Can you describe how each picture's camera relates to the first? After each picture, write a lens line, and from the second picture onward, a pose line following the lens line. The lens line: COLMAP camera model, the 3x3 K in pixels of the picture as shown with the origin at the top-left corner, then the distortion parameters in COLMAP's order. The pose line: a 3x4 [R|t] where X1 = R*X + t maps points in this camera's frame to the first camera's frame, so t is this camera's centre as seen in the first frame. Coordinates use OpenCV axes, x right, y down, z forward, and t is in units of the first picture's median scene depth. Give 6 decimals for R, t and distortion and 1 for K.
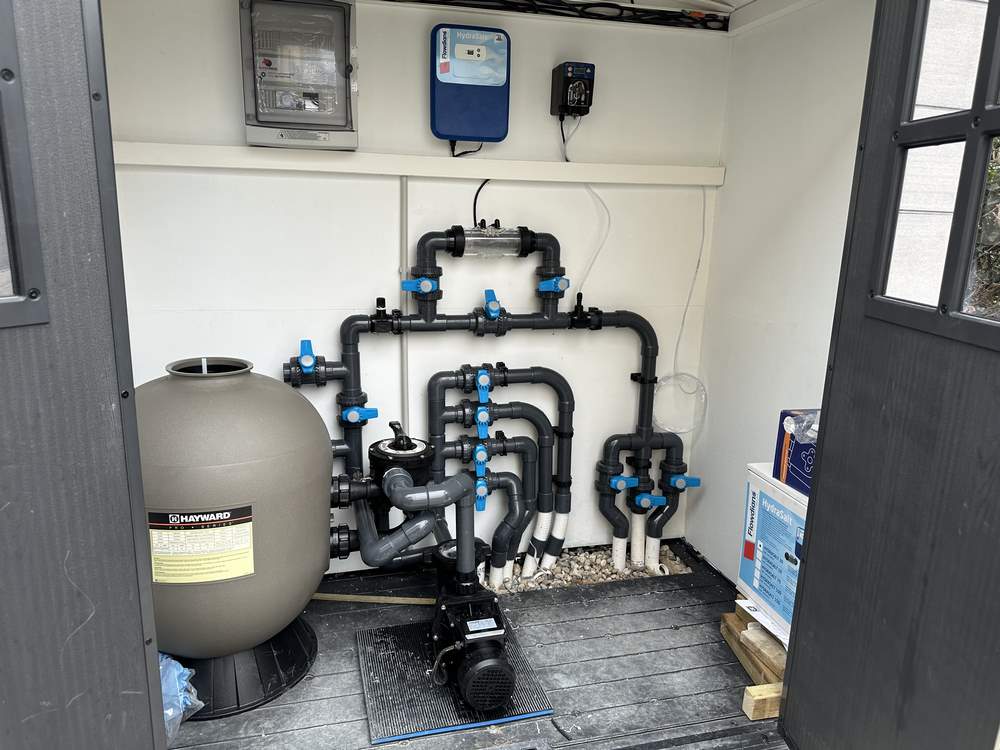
lens RADIAL K [[709.1, 0, 500.7], [0, 709.1, 377.2], [0, 0, 1]] dist [0.153697, -0.213462]
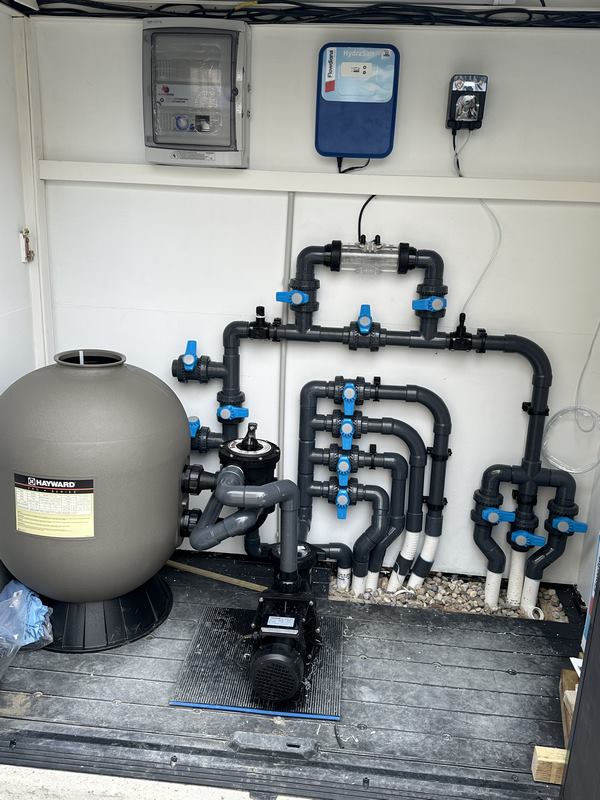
lens RADIAL K [[719.6, 0, 300.0], [0, 719.6, 400.0], [0, 0, 1]] dist [0.152055, -0.178974]
pose [[0.939486, 0.107965, -0.325129, 0.252561], [-0.097451, 0.994058, 0.048503, -0.030223], [0.328434, -0.013884, 0.944425, -0.003477]]
